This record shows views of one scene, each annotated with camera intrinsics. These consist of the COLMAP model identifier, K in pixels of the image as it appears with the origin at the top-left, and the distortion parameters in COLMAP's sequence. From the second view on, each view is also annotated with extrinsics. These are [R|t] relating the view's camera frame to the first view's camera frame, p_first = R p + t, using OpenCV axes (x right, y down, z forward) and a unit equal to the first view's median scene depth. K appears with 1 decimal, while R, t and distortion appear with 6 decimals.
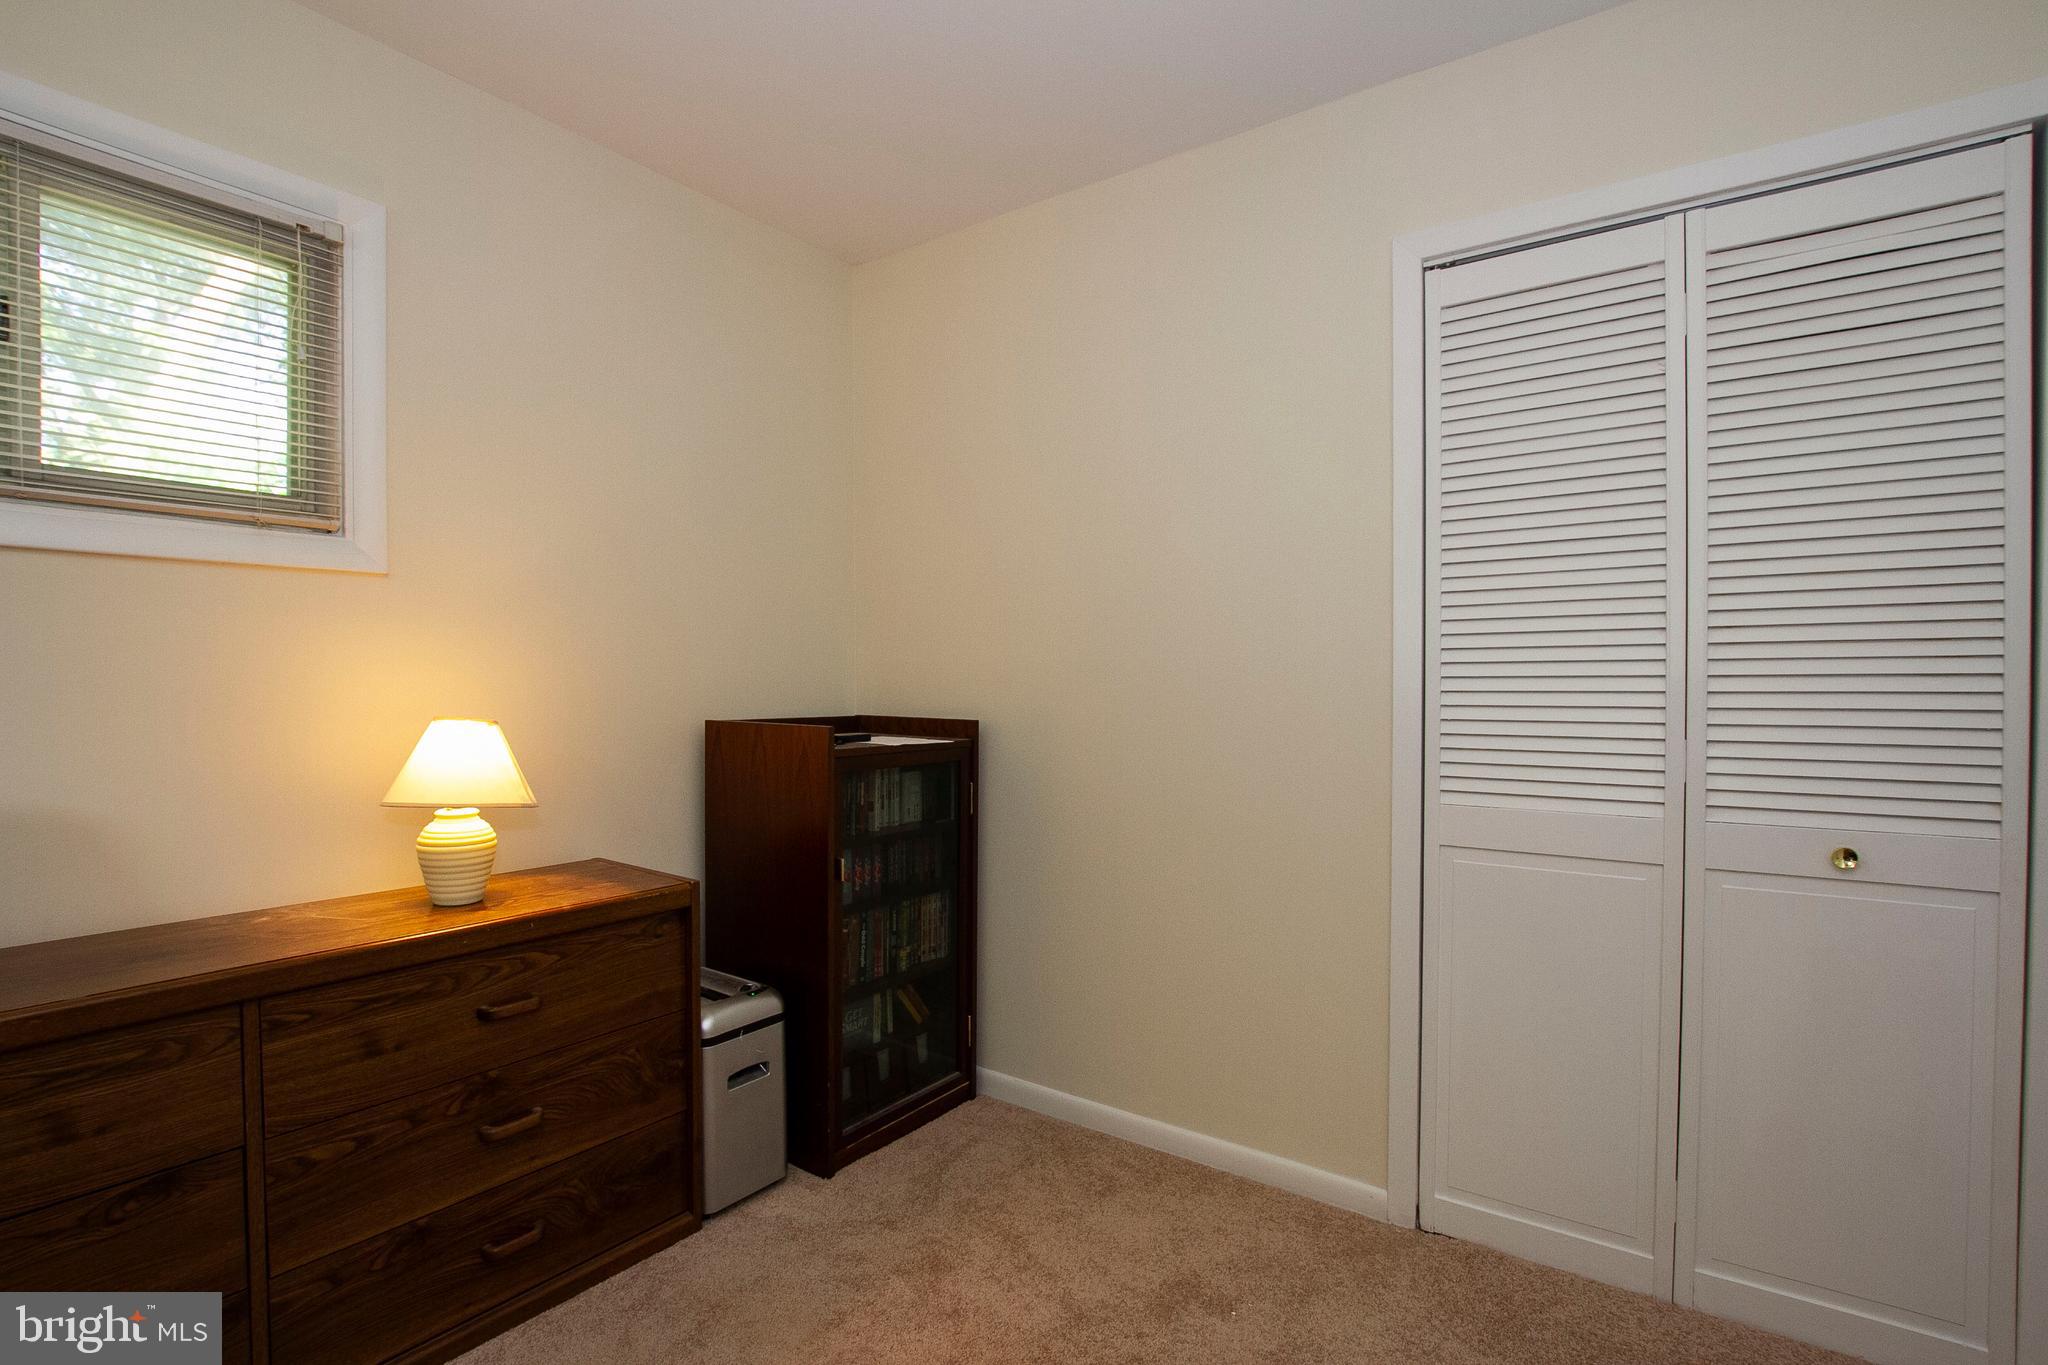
lens RADIAL K [[974.3, 0, 1012.3], [0, 974.3, 710.4], [0, 0, 1]] dist [-0.013577, 0.000482]
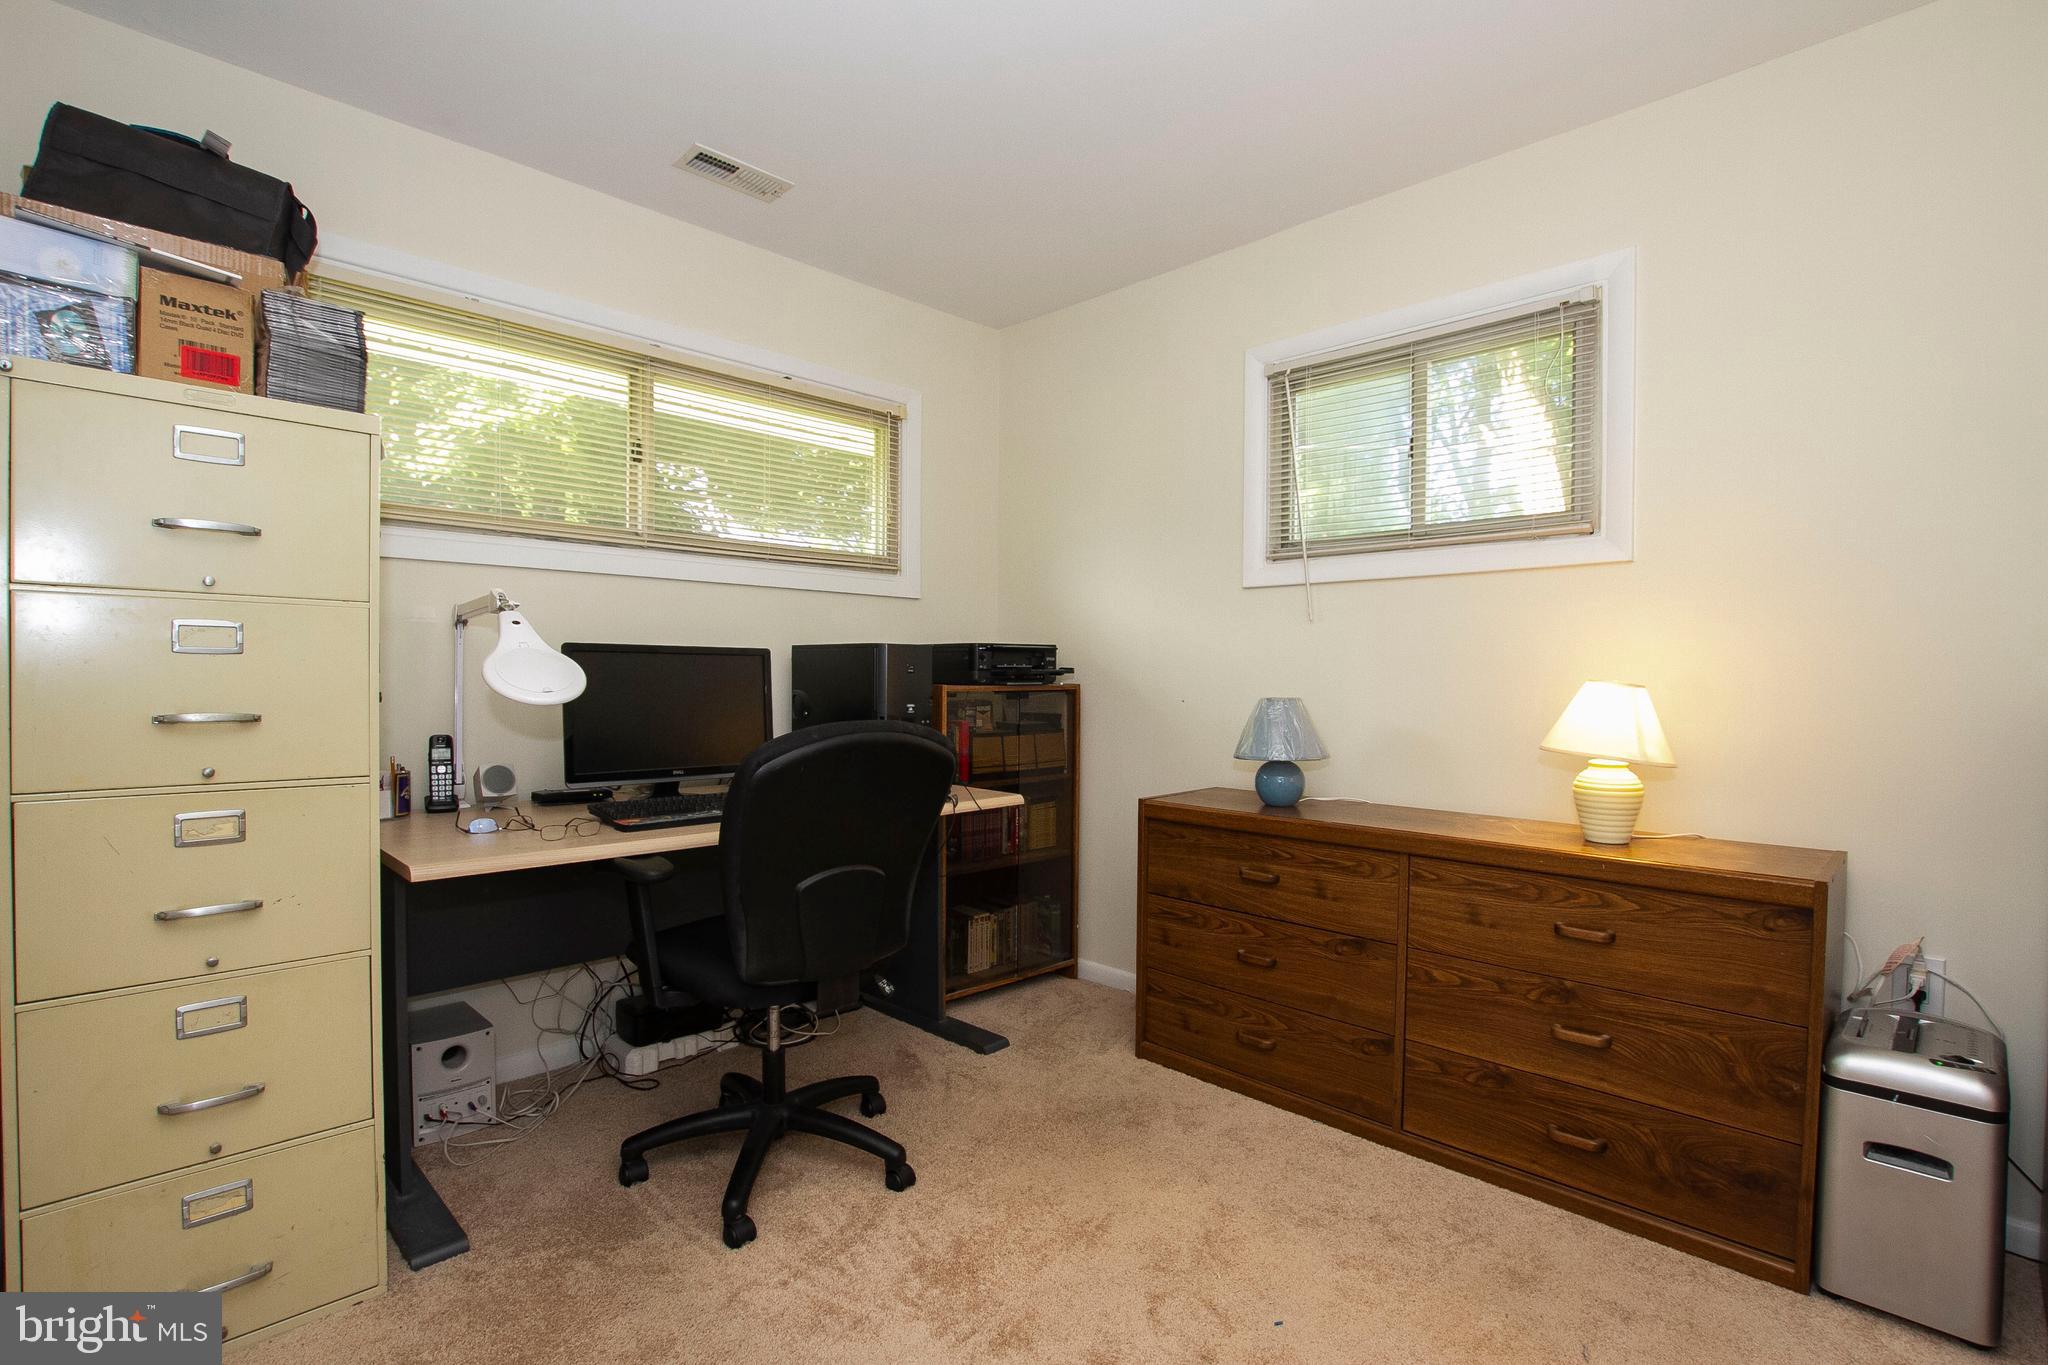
lens RADIAL K [[974.3, 0, 1012.3], [0, 974.3, 710.4], [0, 0, 1]] dist [-0.013577, 0.000482]
pose [[-0.167847, 0.030009, -0.985356, 0.719762], [-0.038376, 0.998580, 0.036949, 0.029376], [0.985066, 0.044016, -0.166457, 0.525586]]
